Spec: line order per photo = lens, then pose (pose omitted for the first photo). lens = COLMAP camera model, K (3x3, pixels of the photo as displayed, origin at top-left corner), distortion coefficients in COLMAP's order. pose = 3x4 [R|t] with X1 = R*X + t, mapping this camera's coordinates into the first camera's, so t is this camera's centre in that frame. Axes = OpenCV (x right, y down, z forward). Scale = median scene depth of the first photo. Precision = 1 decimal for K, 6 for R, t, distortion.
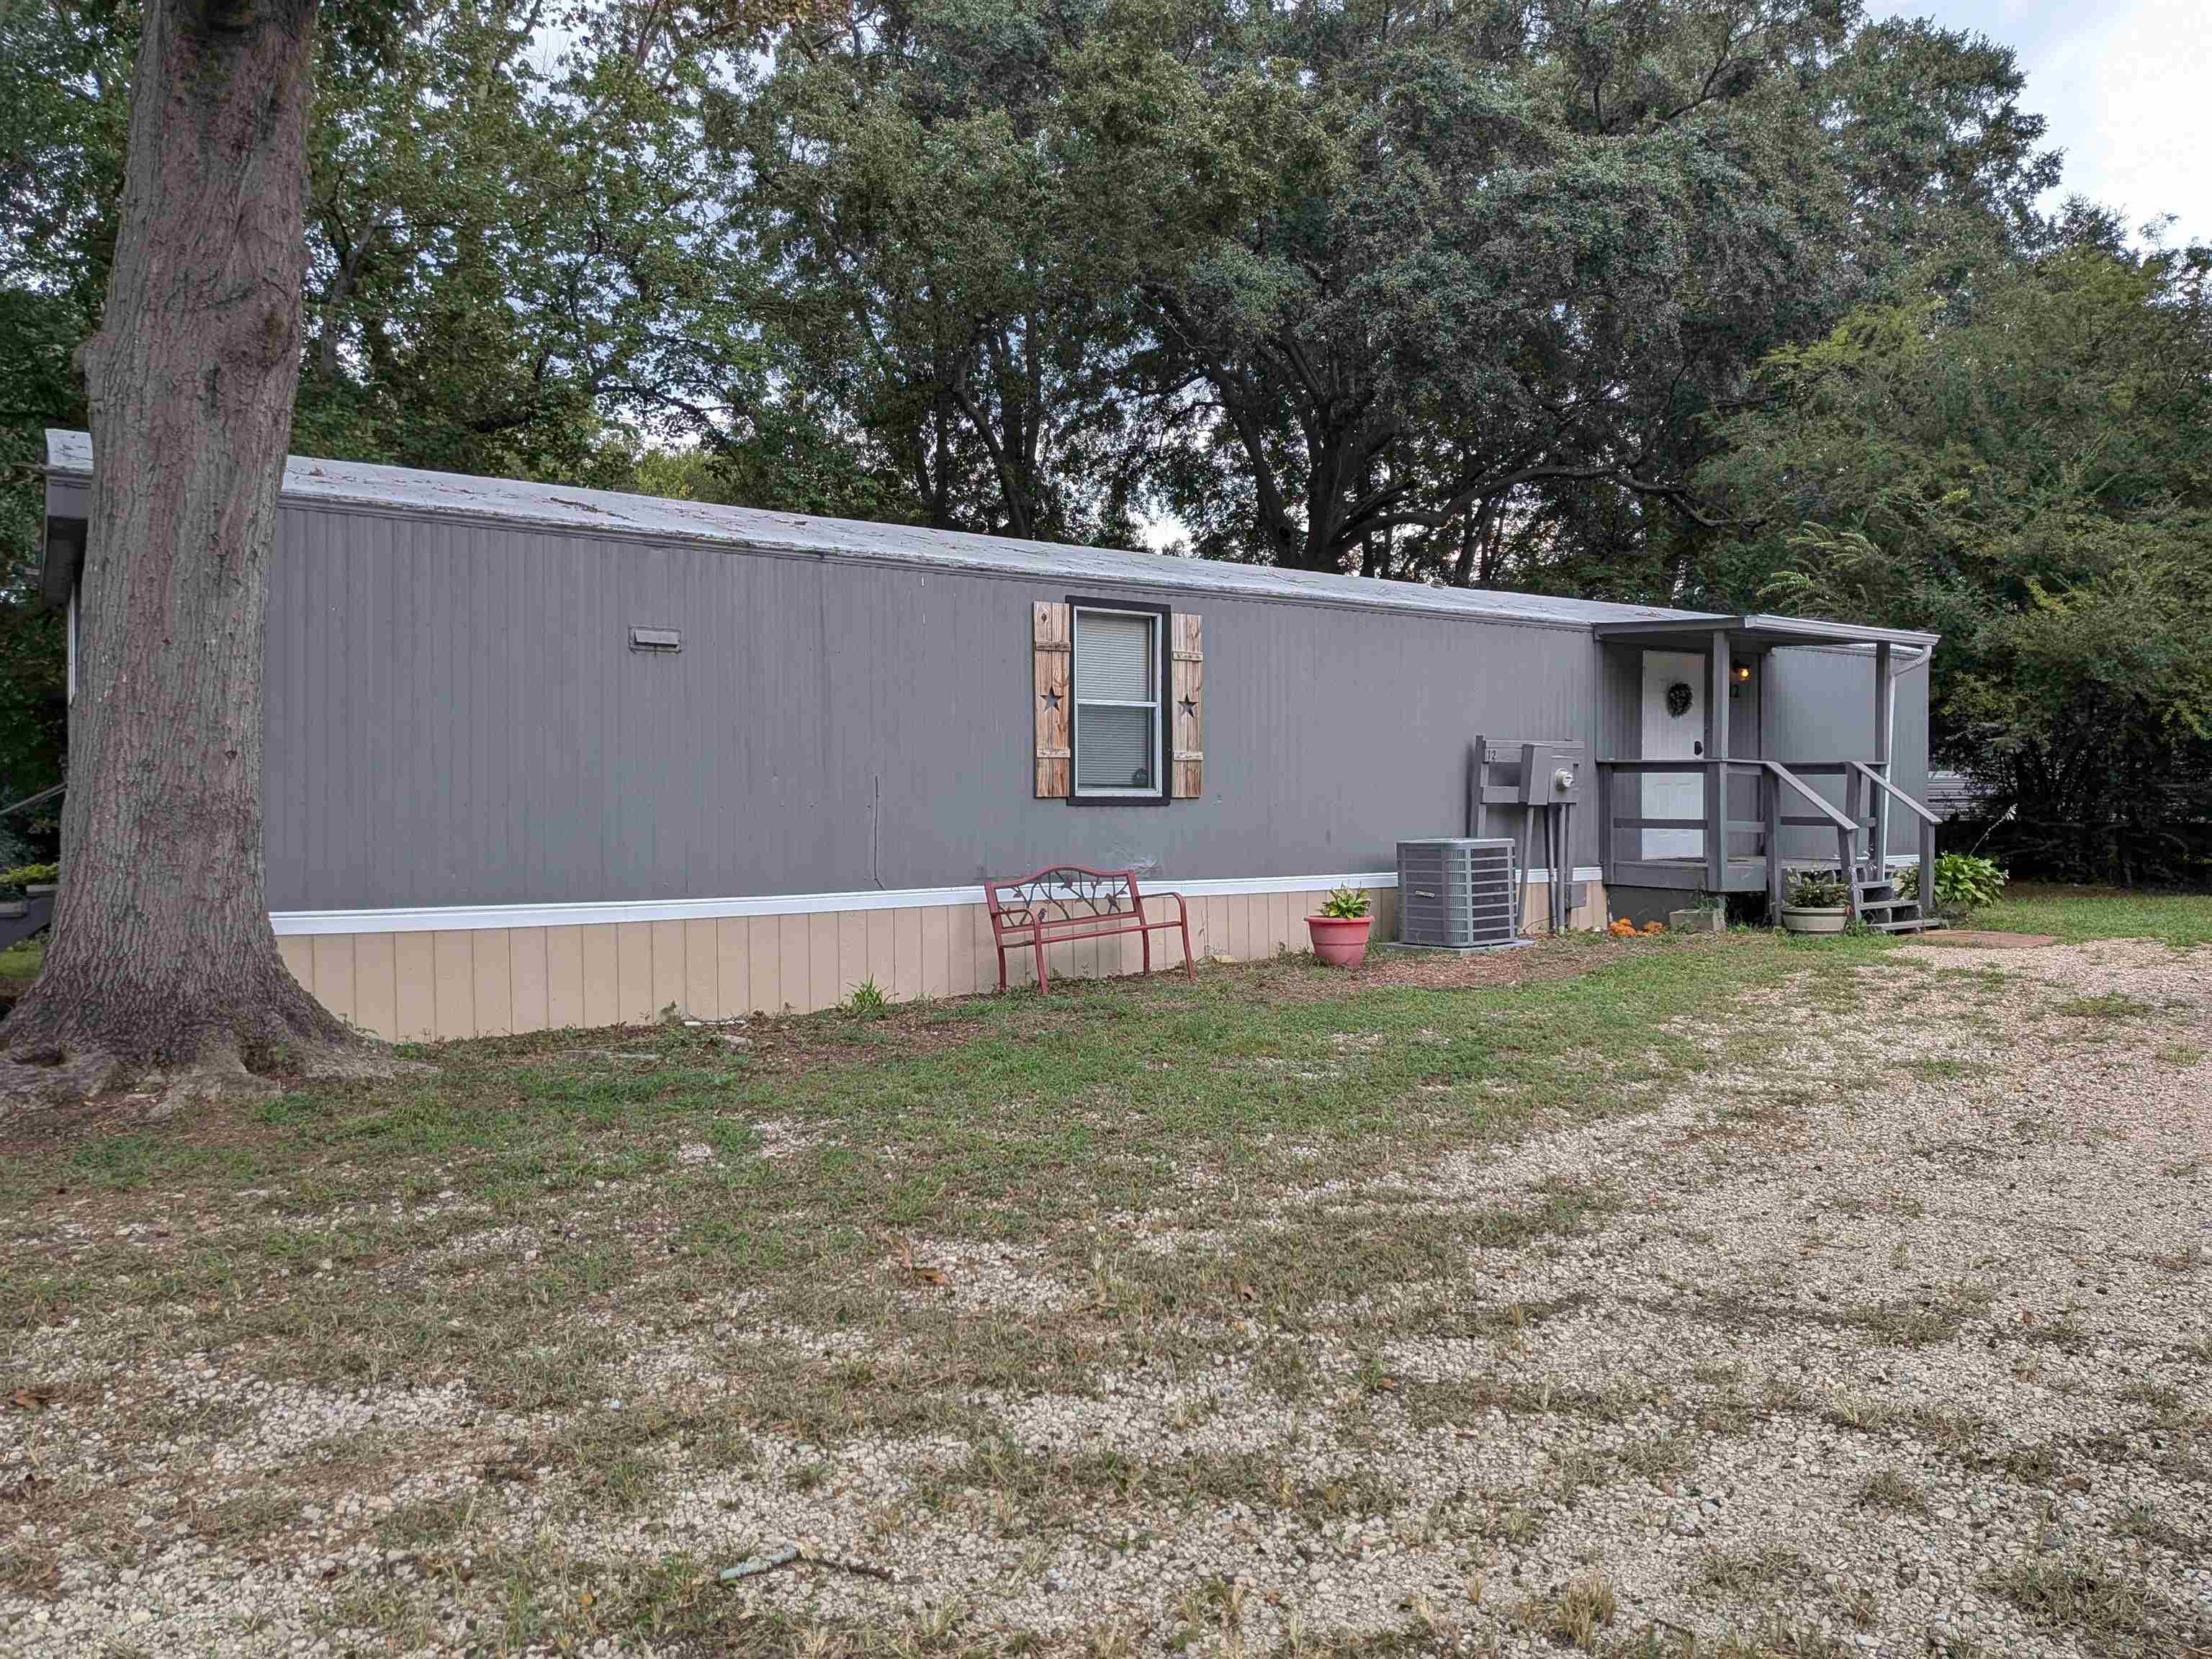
lens RADIAL K [[1654.4, 0, 1176.8], [0, 1654.4, 830.5], [0, 0, 1]] dist [0.118998, -0.203448]
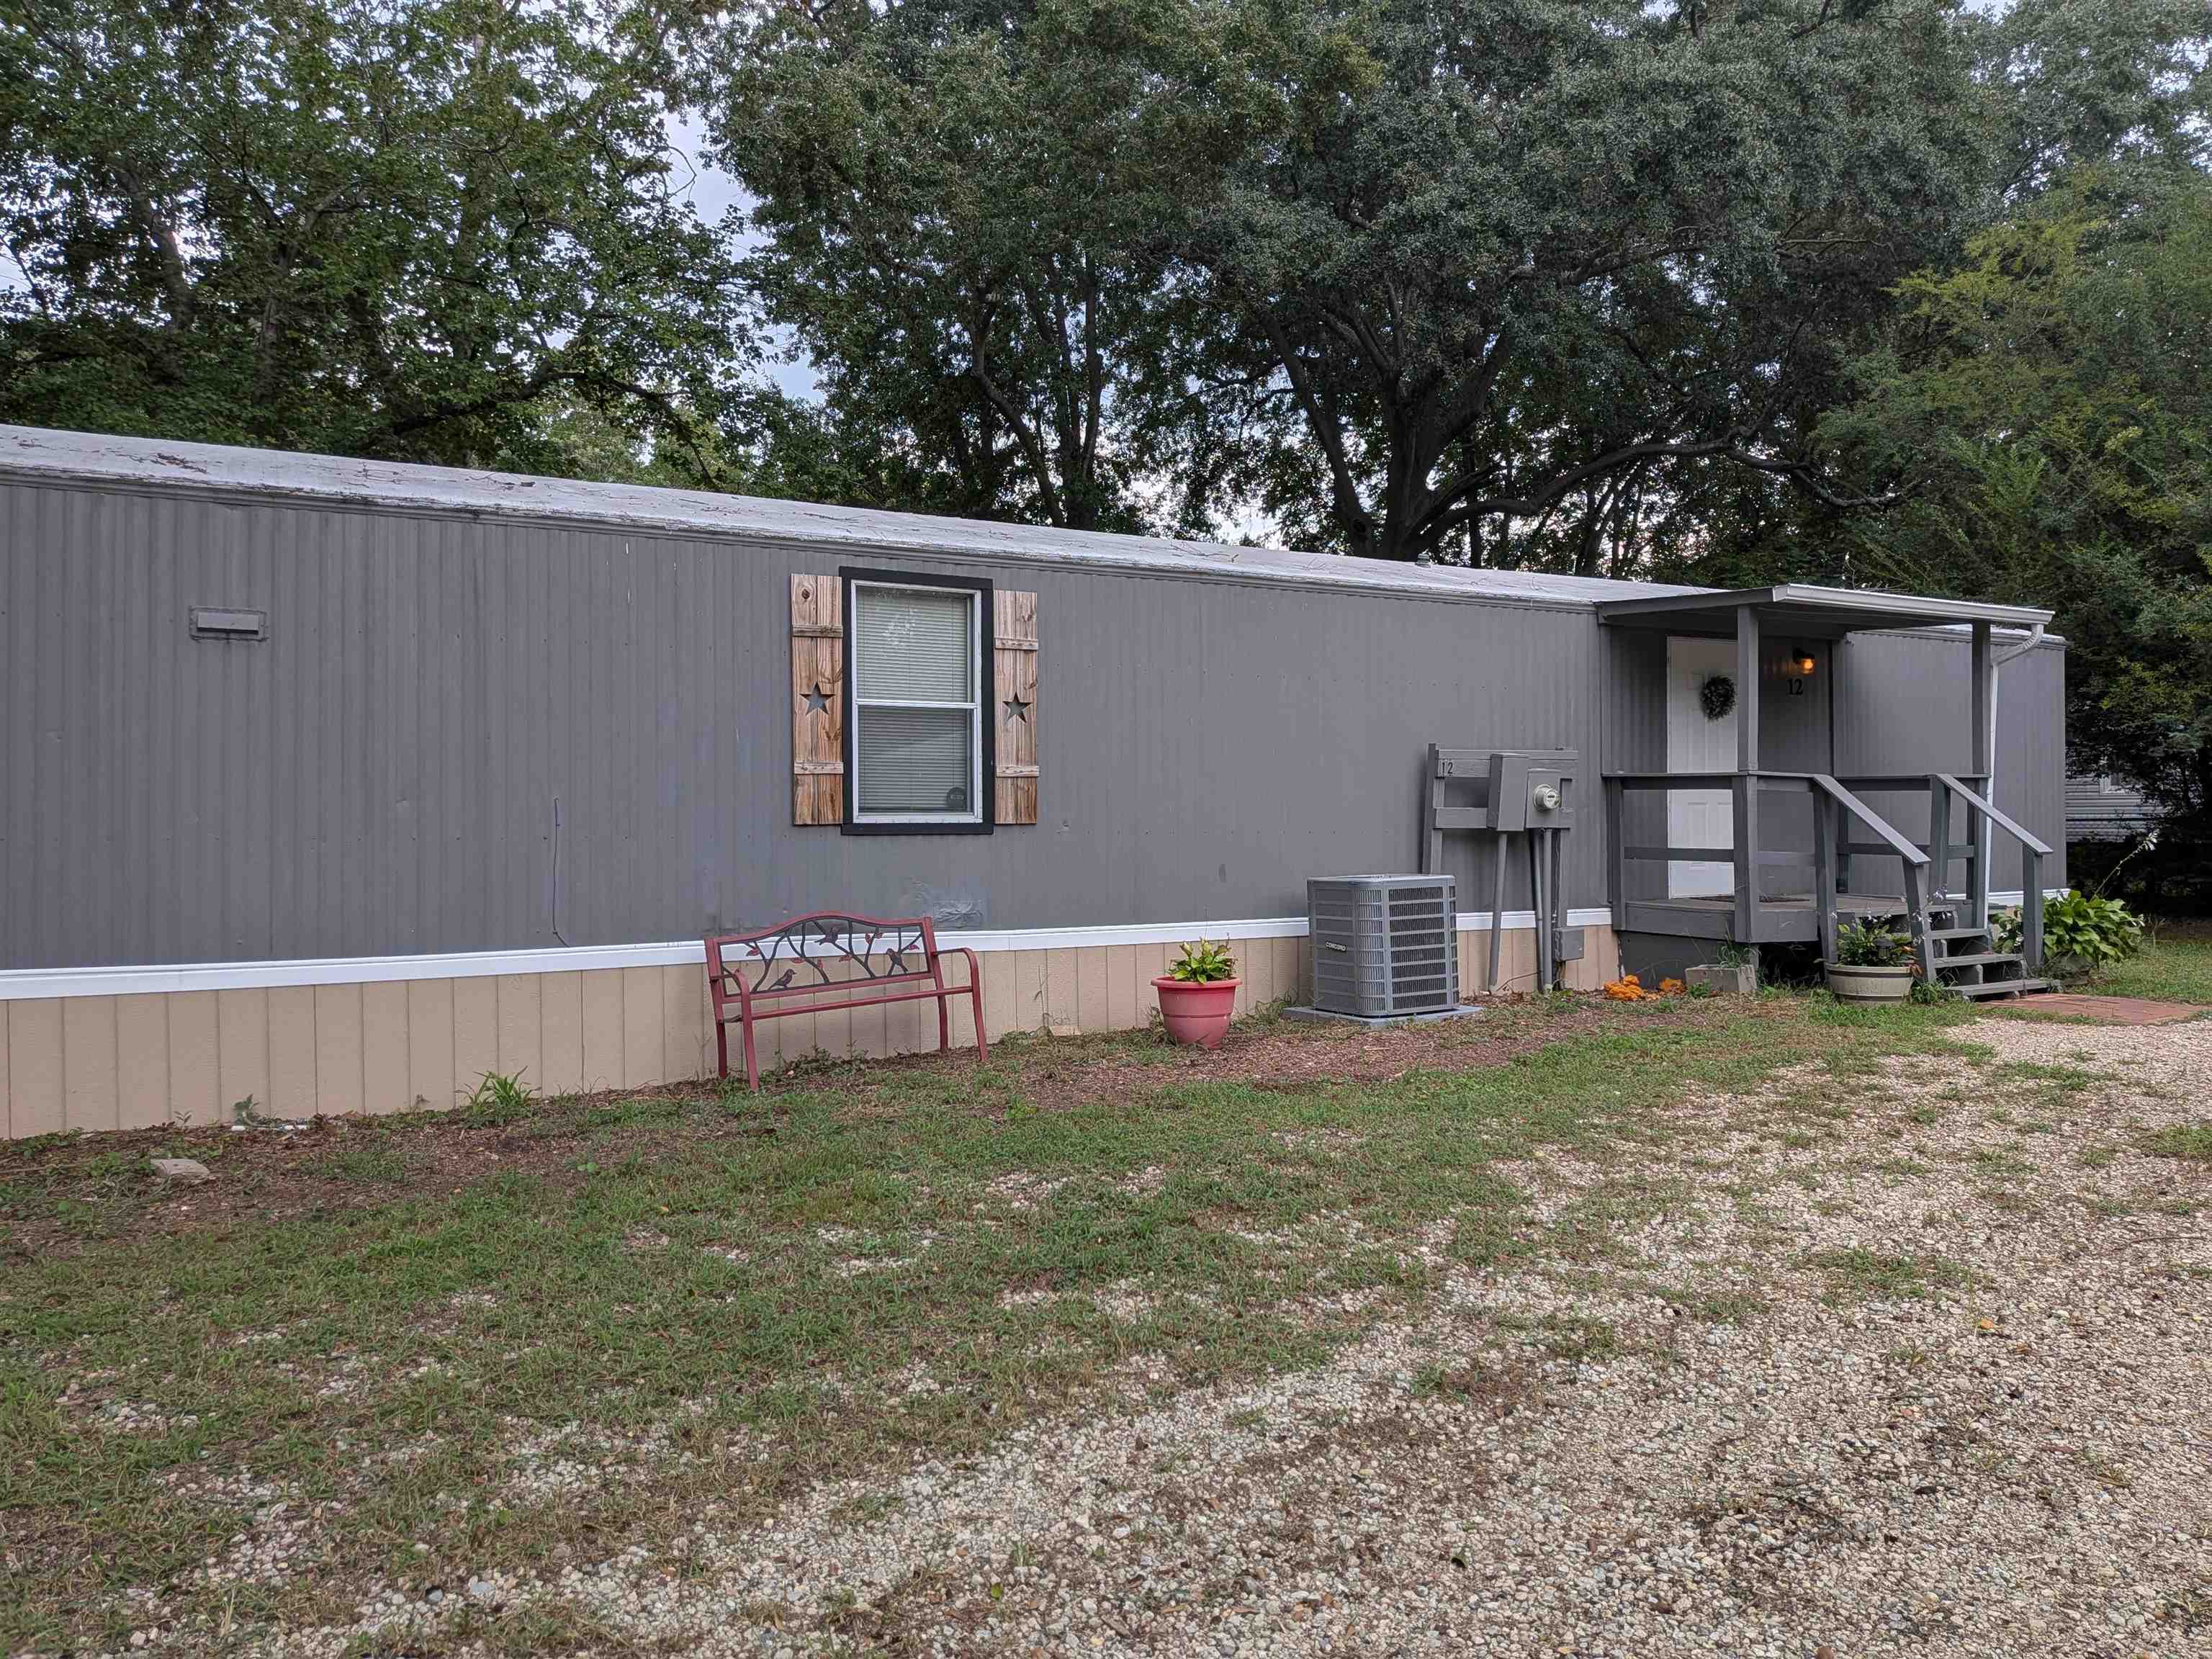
lens RADIAL K [[1654.4, 0, 1176.8], [0, 1654.4, 830.5], [0, 0, 1]] dist [0.118998, -0.203448]
pose [[0.993699, 0.000194, -0.112085, 0.152438], [-0.000971, 0.999976, -0.006877, -0.010226], [0.112081, 0.006943, 0.993675, 0.201908]]
